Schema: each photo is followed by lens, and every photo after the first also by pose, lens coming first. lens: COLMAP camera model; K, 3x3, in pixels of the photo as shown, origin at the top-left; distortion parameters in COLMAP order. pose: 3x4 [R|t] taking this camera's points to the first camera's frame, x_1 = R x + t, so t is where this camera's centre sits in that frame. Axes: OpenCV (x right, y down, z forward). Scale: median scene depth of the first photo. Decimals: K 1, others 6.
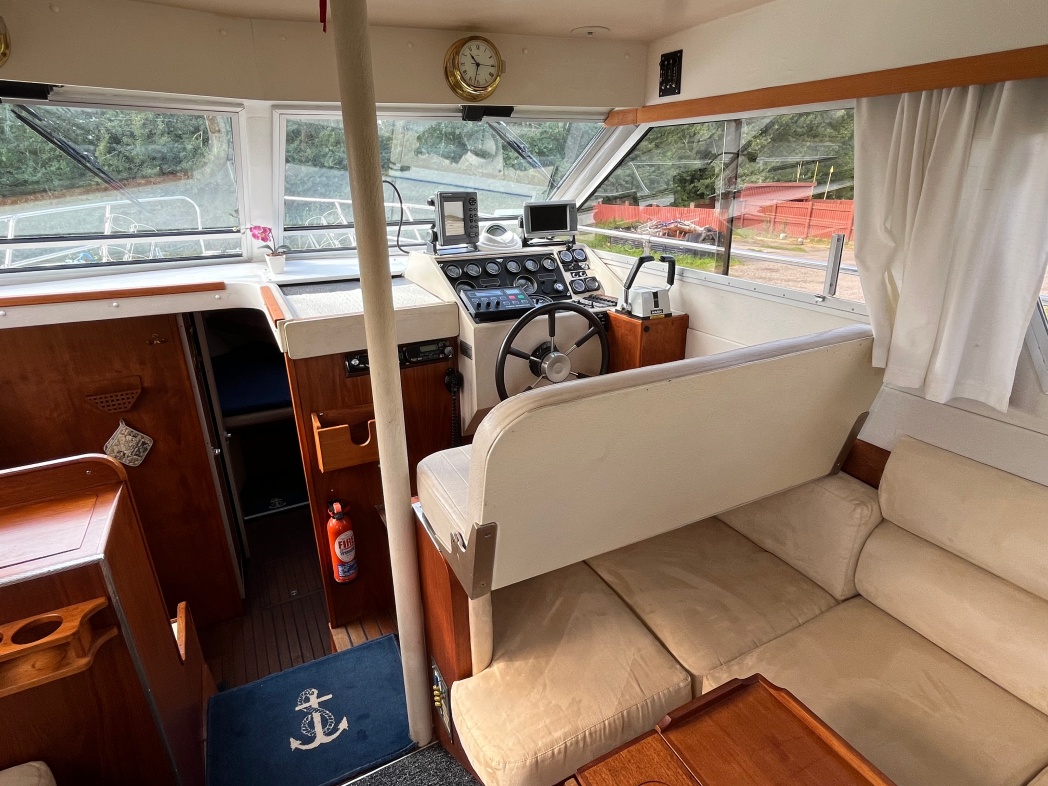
lens RADIAL K [[558.7, 0, 519.5], [0, 558.7, 387.5], [0, 0, 1]] dist [-0.005002, 0.001141]
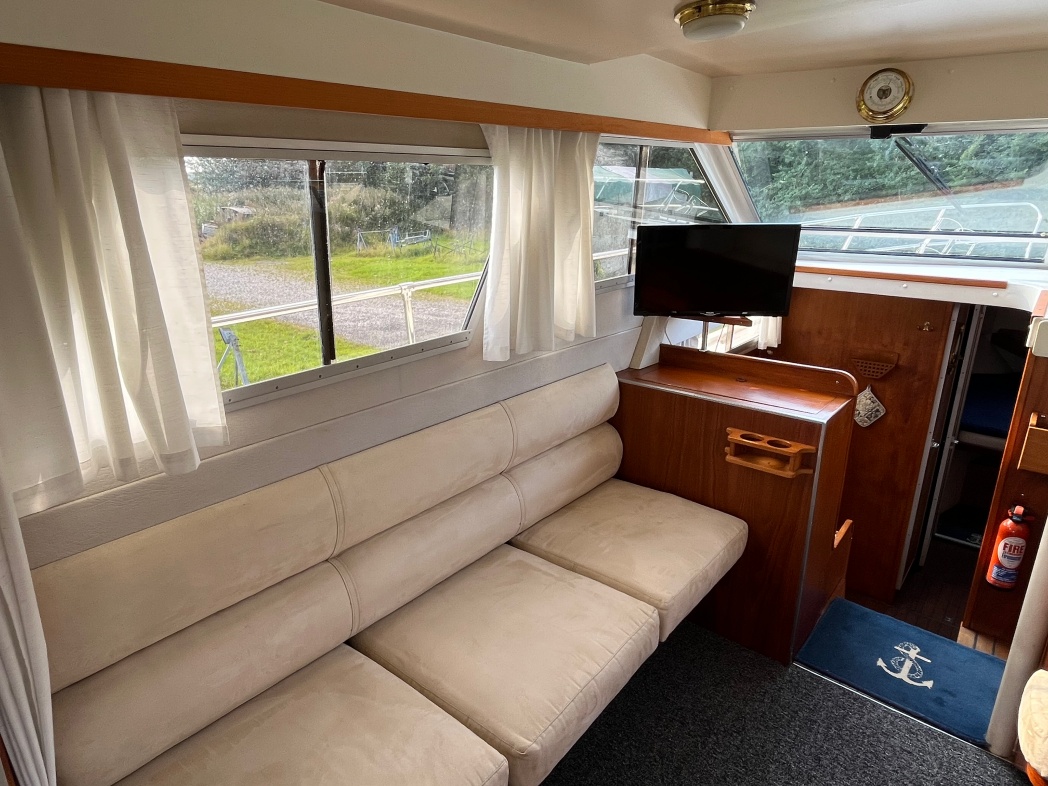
lens RADIAL K [[619.0, 0, 519.1], [0, 619.0, 388.5], [0, 0, 1]] dist [-0.005417, 0.003603]
pose [[0.357885, 0.290933, -0.887286, 0.267257], [-0.323339, 0.930048, 0.174536, 0.106000], [0.875997, 0.224430, 0.426921, -0.303022]]
